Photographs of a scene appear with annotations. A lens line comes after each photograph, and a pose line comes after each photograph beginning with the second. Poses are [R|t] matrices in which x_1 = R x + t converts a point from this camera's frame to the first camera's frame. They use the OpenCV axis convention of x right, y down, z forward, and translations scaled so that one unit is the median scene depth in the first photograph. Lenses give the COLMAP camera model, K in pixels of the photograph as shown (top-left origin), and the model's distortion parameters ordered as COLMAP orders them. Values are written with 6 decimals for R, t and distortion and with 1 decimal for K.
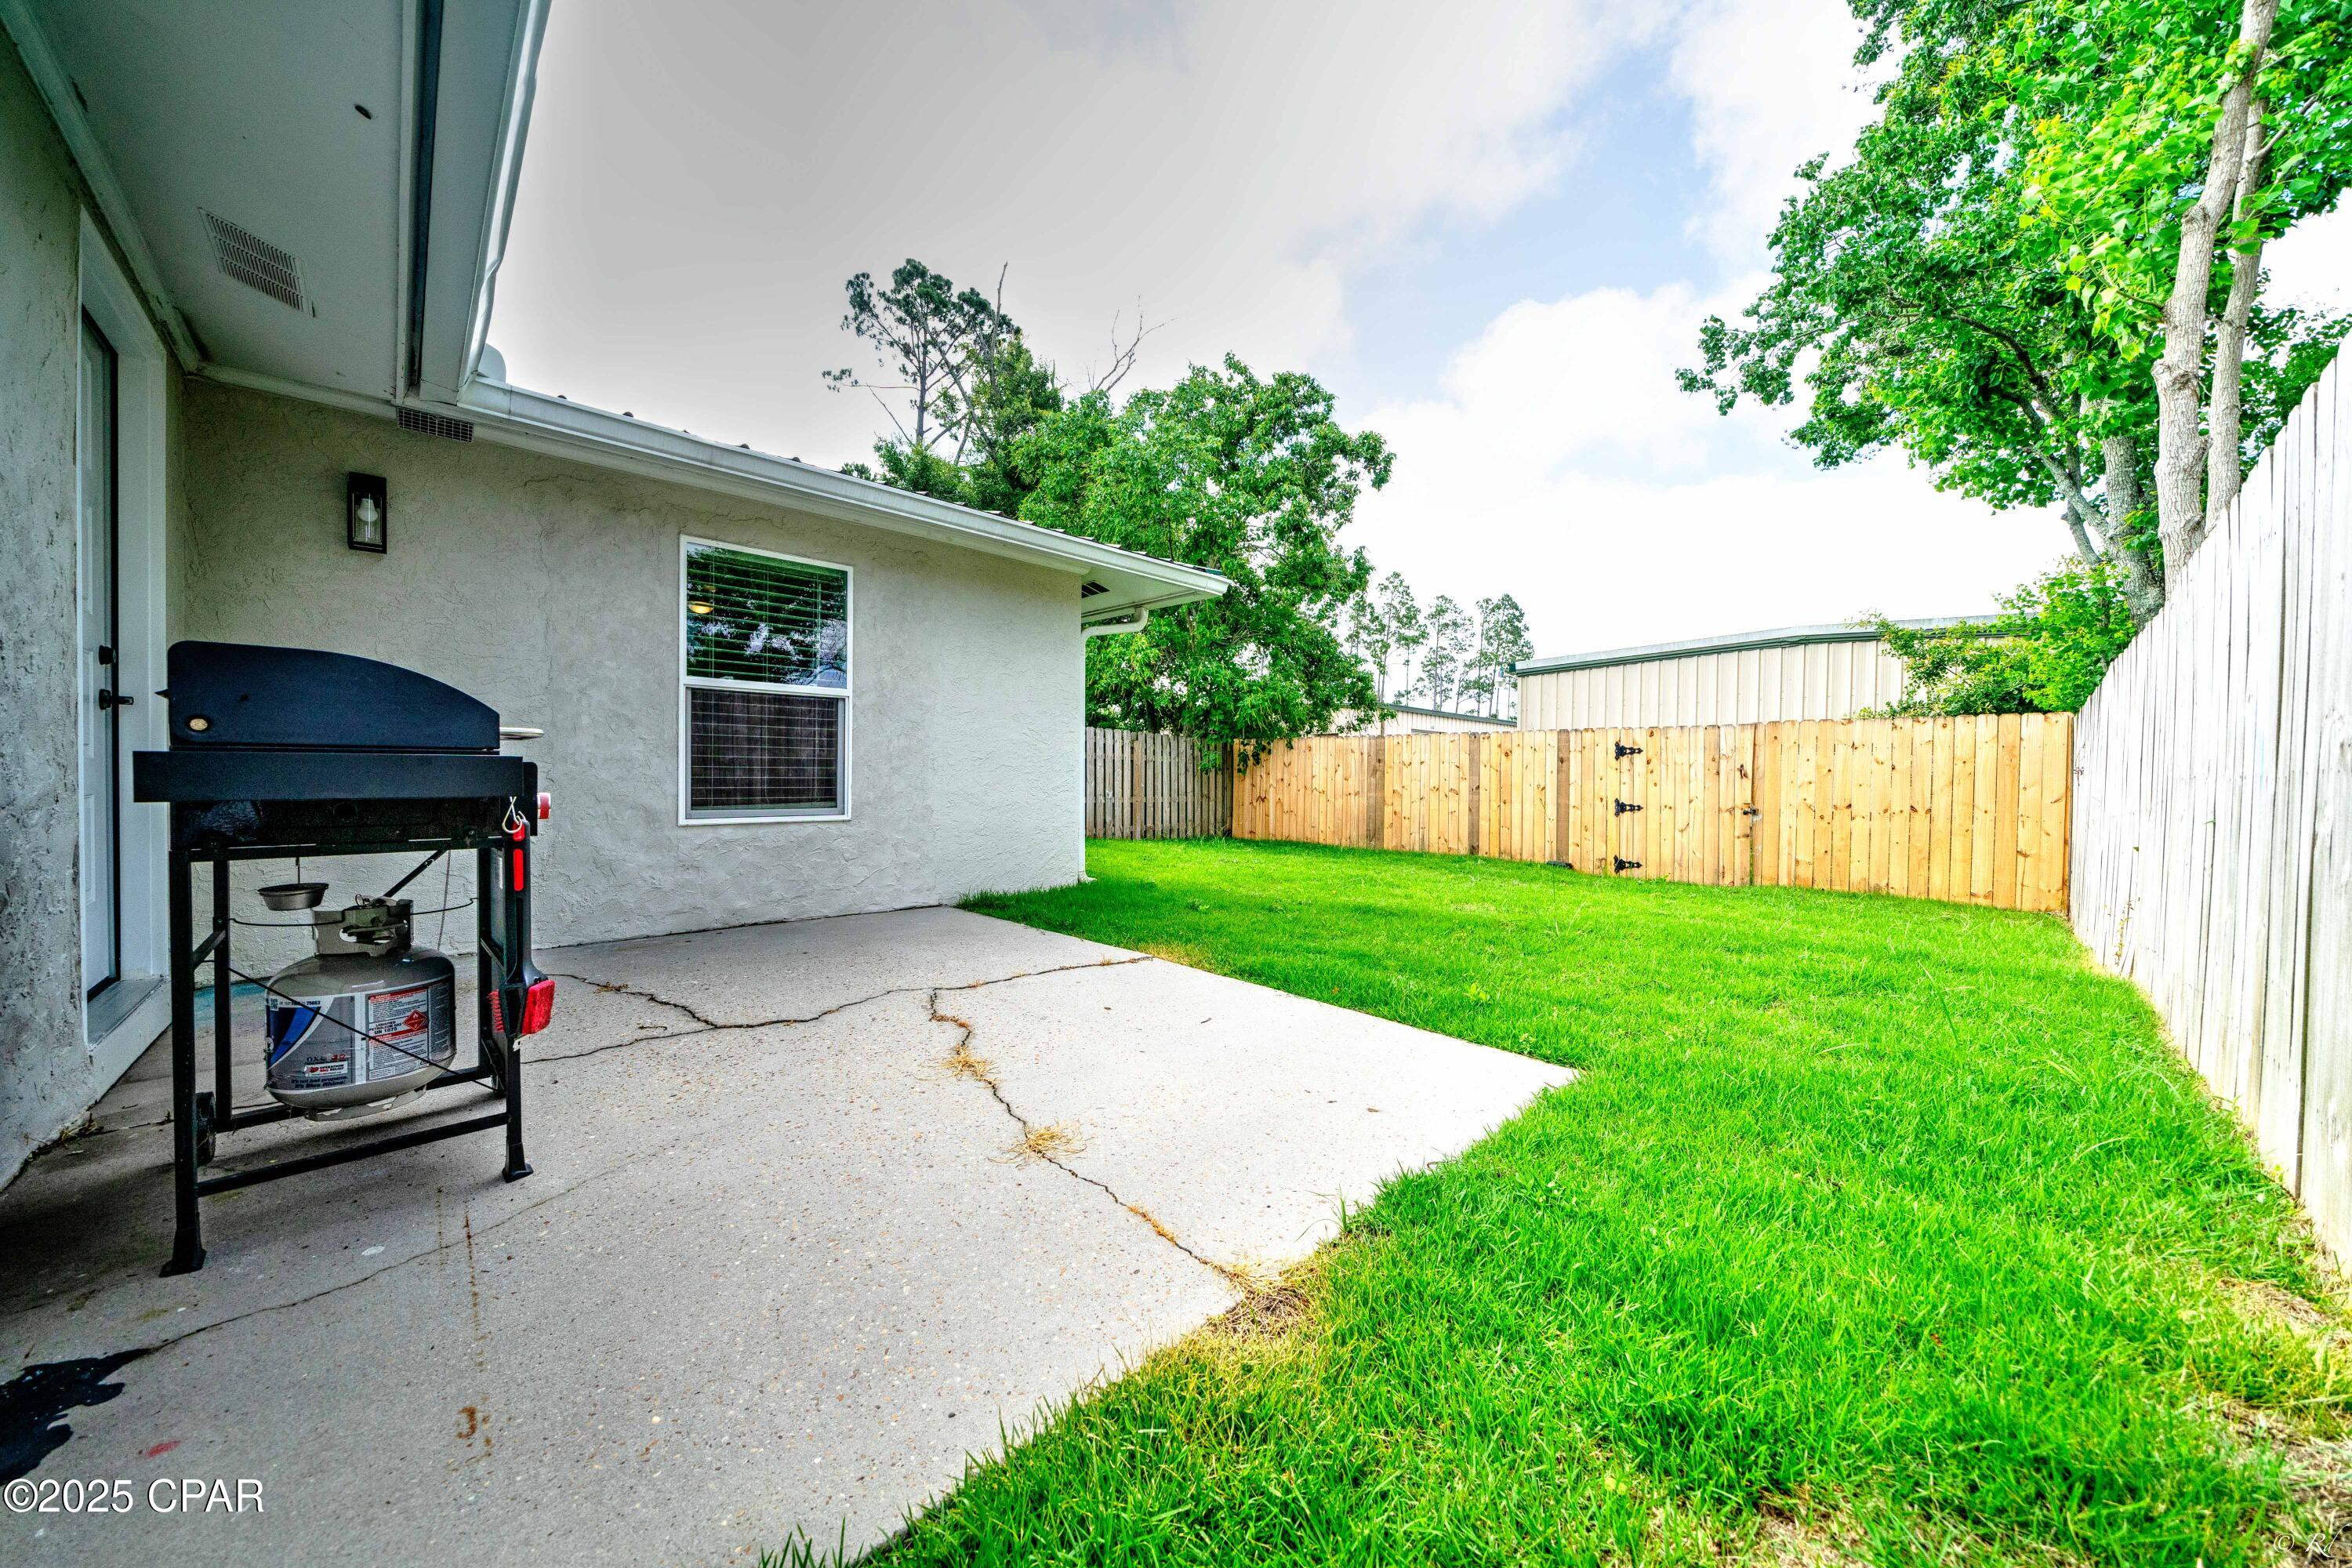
lens RADIAL K [[802.4, 0, 1173.0], [0, 802.4, 790.1], [0, 0, 1]] dist [-0.003315, -0.000172]
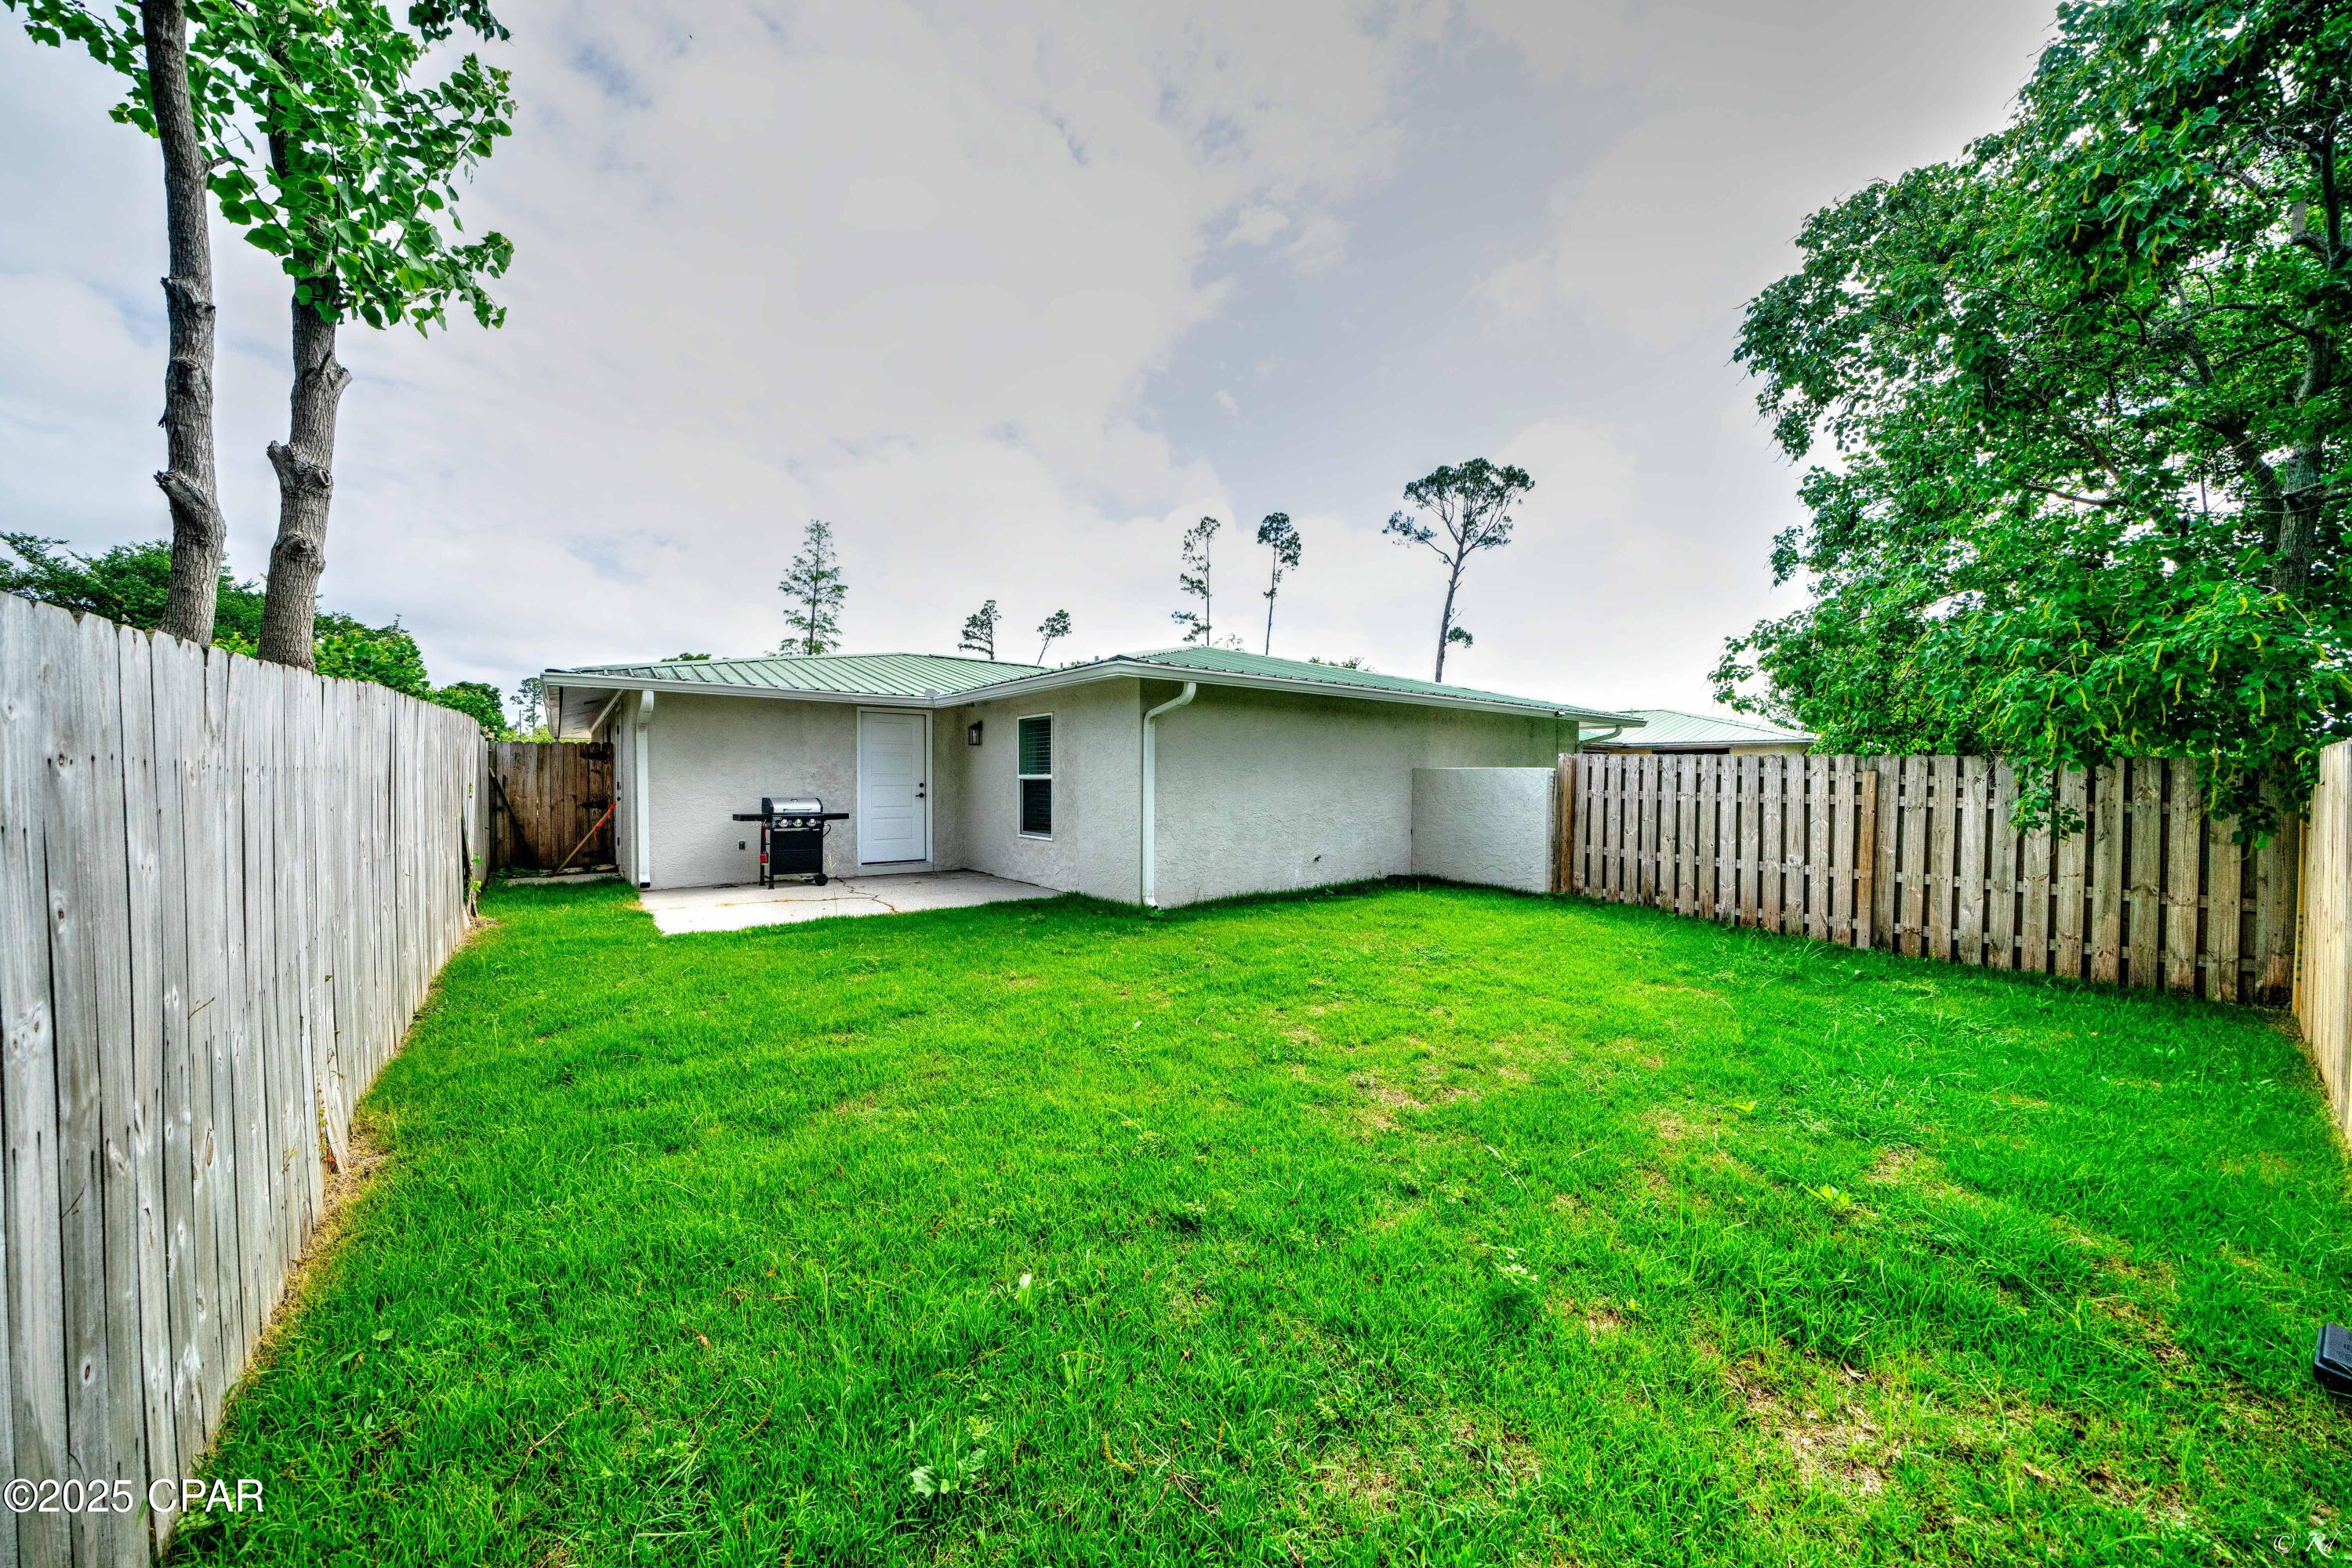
lens RADIAL K [[802.4, 0, 1173.0], [0, 802.4, 790.1], [0, 0, 1]] dist [-0.003315, -0.000172]
pose [[-0.112879, -0.003480, -0.993603, 0.923535], [-0.024527, 0.999699, -0.000715, -0.056512], [0.993306, 0.024289, -0.112930, 0.921559]]
